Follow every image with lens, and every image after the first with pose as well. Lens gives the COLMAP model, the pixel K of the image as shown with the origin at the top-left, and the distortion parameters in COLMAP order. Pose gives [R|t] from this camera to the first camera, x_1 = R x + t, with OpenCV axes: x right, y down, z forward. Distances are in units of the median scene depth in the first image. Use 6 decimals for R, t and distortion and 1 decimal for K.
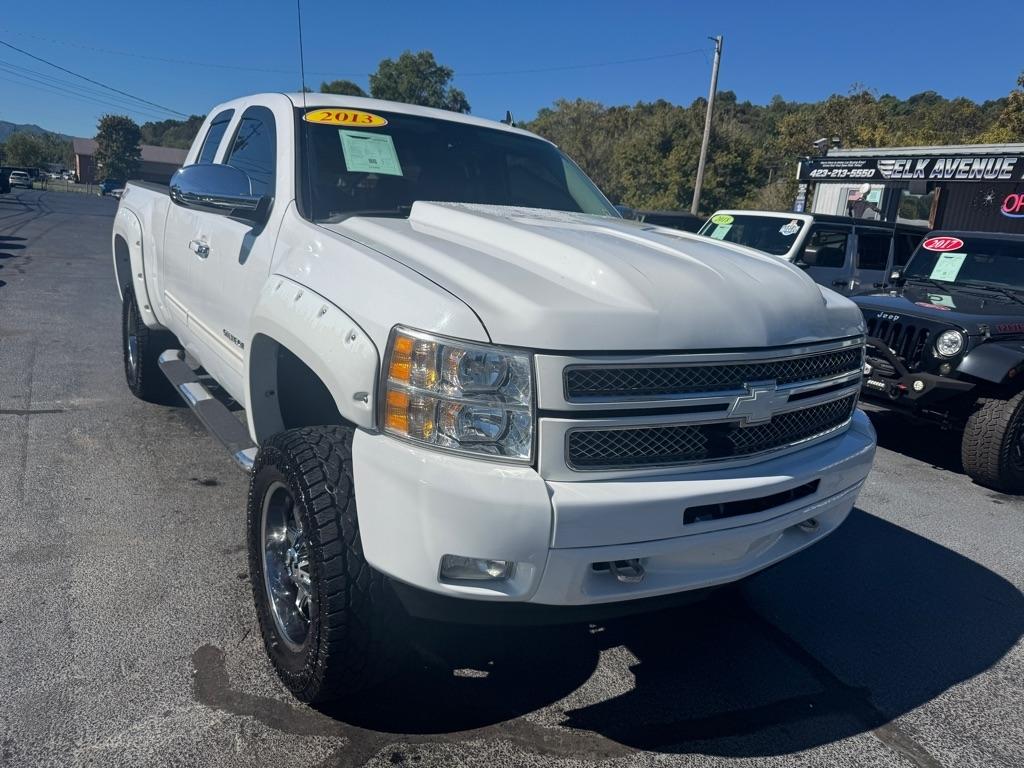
lens RADIAL K [[714.7, 0, 511.1], [0, 714.7, 380.5], [0, 0, 1]] dist [-0.003348, -0.007582]
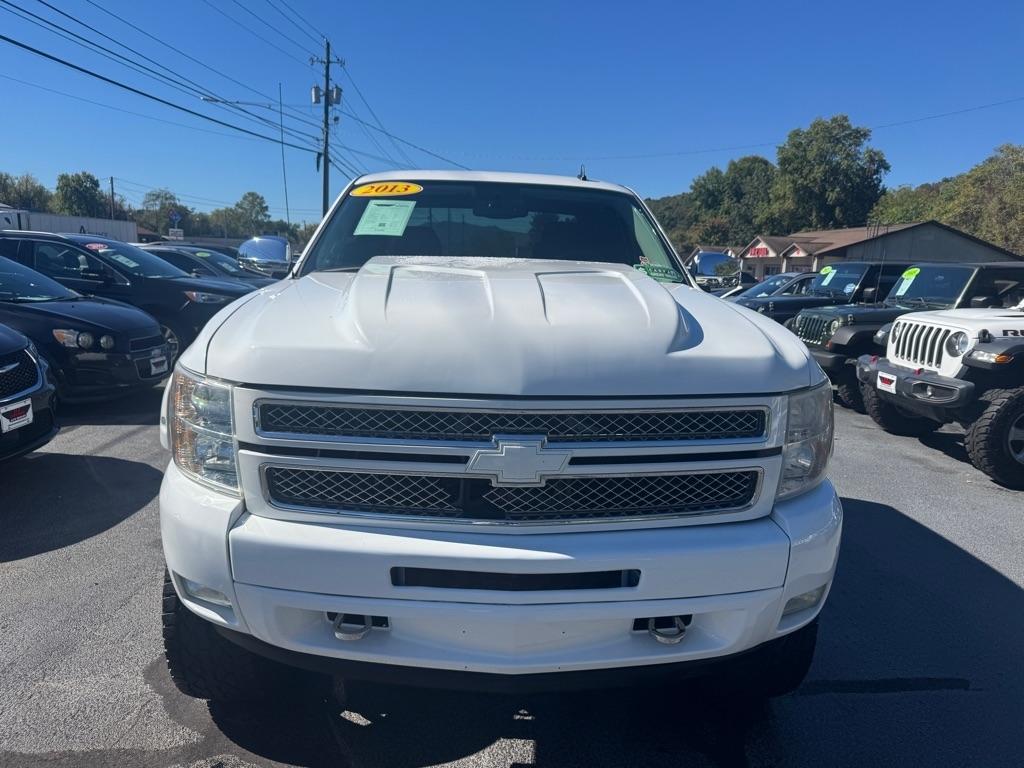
lens RADIAL K [[714.7, 0, 511.1], [0, 714.7, 380.5], [0, 0, 1]] dist [-0.003348, -0.007582]
pose [[0.858150, 0.026939, -0.512691, 0.732996], [-0.077794, 0.993915, -0.077987, 0.003308], [0.507470, 0.106808, 0.855024, 0.244512]]
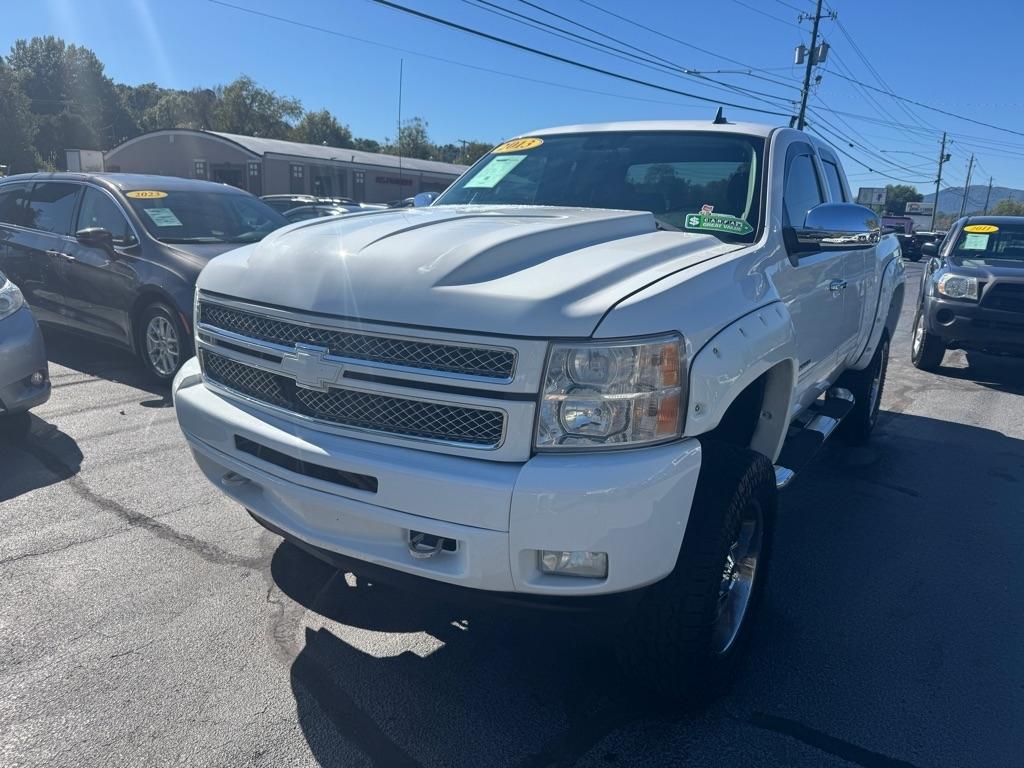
lens RADIAL K [[708.7, 0, 512.0], [0, 708.7, 384.0], [0, 0, 1]] dist [-0.003753, -0.004586]
pose [[0.388957, 0.147345, -0.909396, 1.303087], [-0.218712, 0.973674, 0.064215, -0.068290], [0.894918, 0.173919, 0.410944, 0.803866]]
